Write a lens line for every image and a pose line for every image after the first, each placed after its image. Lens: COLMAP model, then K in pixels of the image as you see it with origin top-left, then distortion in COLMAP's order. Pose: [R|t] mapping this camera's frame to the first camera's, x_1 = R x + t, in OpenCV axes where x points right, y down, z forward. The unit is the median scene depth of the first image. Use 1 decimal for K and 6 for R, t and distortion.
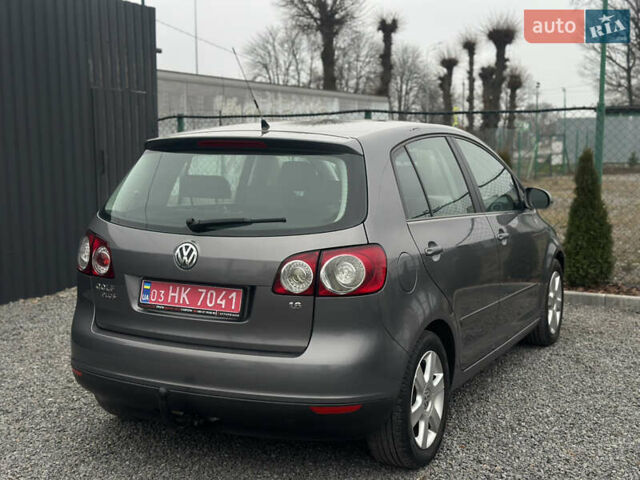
lens RADIAL K [[863.1, 0, 322.6], [0, 863.1, 265.5], [0, 0, 1]] dist [0.118038, 0.000000]
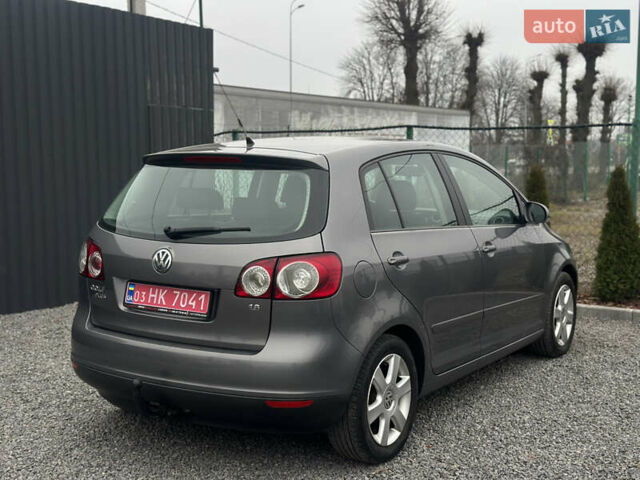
lens RADIAL K [[863.1, 0, 325.5], [0, 863.1, 263.4], [0, 0, 1]] dist [0.118038, 0.000000]
pose [[0.994484, 0.016722, -0.103552, 0.148117], [-0.018514, 0.999695, -0.016373, 0.005942], [0.103246, 0.018200, 0.994489, -0.068595]]
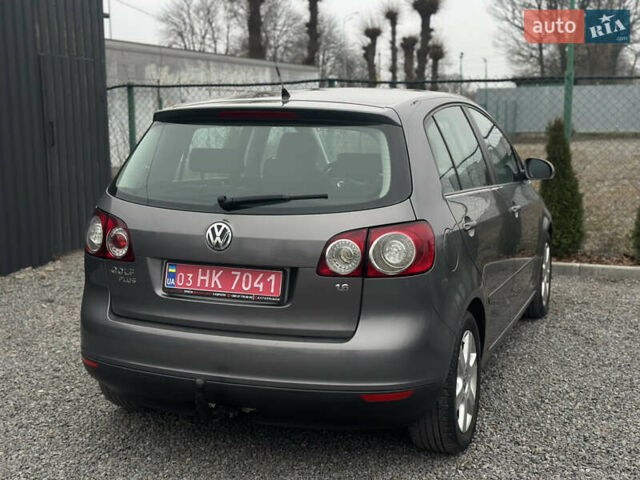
lens RADIAL K [[863.1, 0, 323.3], [0, 863.1, 260.2], [0, 0, 1]] dist [0.118038, 0.000000]
pose [[0.995546, -0.019661, 0.092202, -0.120211], [0.017138, 0.999459, 0.028069, -0.008715], [-0.092704, -0.026363, 0.995345, 0.061719]]
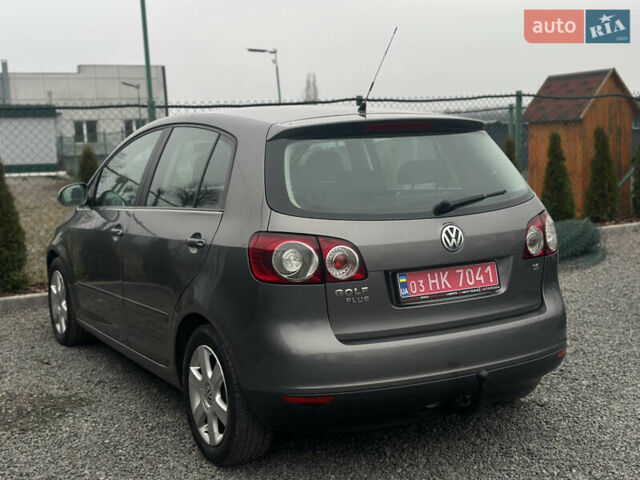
lens RADIAL K [[863.1, 0, 309.8], [0, 863.1, 257.9], [0, 0, 1]] dist [0.118038, 0.000000]
pose [[0.578624, -0.139254, 0.803619, -0.949088], [0.153706, 0.986279, 0.060235, -0.066442], [-0.800980, 0.088667, 0.592089, 0.500408]]
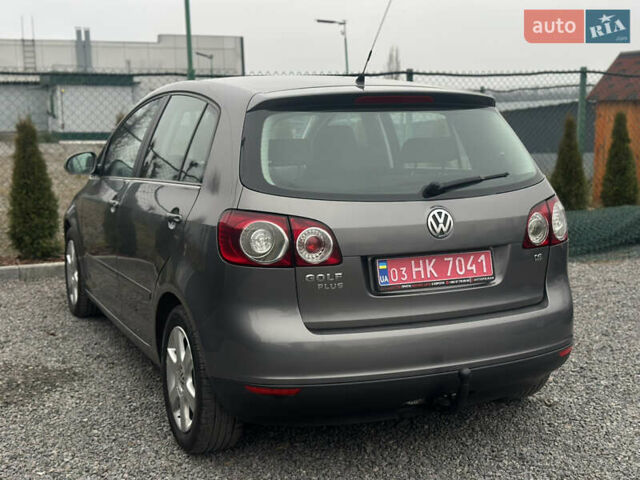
lens RADIAL K [[863.1, 0, 317.9], [0, 863.1, 259.5], [0, 0, 1]] dist [0.118038, 0.000000]
pose [[0.645455, -0.140140, 0.750832, -0.839309], [0.122063, 0.989316, 0.079720, -0.055691], [-0.753981, 0.040194, 0.655665, 0.460344]]
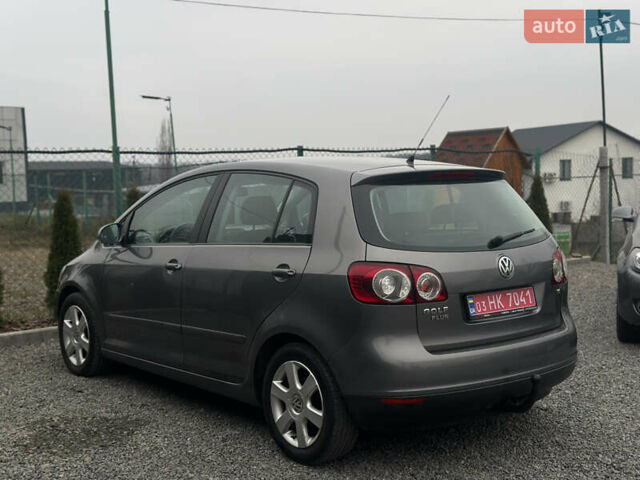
lens RADIAL K [[863.1, 0, 312.1], [0, 863.1, 260.6], [0, 0, 1]] dist [0.118038, 0.000000]
pose [[0.429652, -0.100001, 0.897440, -1.231247], [0.151490, 0.987746, 0.037537, -0.096118], [-0.890197, 0.119825, 0.439536, 0.644922]]
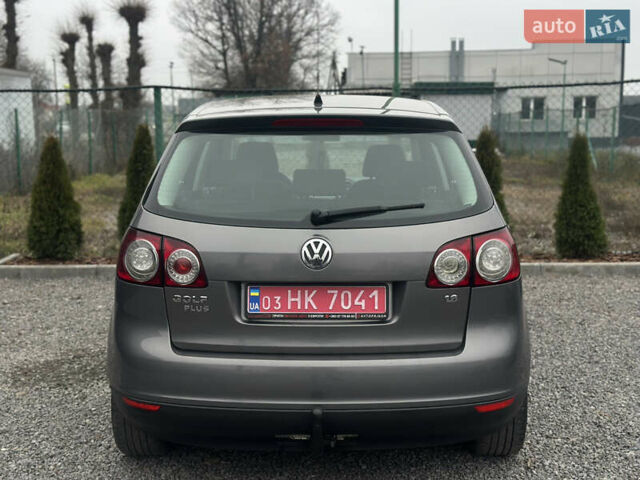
lens RADIAL K [[863.1, 0, 318.6], [0, 863.1, 260.9], [0, 0, 1]] dist [0.118038, 0.000000]
pose [[0.903534, -0.077327, 0.421483, -0.471224], [0.069810, 0.997006, 0.033264, -0.029141], [-0.422793, -0.000631, 0.906226, 0.201625]]
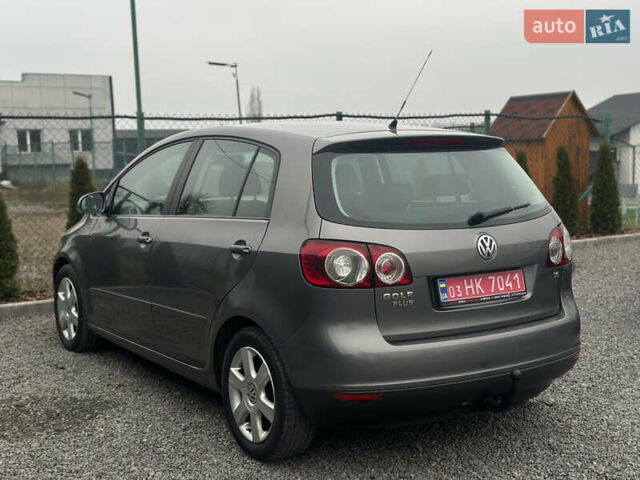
lens RADIAL K [[863.1, 0, 313.6], [0, 863.1, 258.4], [0, 0, 1]] dist [0.118038, 0.000000]
pose [[0.519564, -0.122242, 0.845642, -1.059461], [0.141724, 0.988333, 0.055793, -0.078524], [-0.842595, 0.090860, 0.530827, 0.561545]]
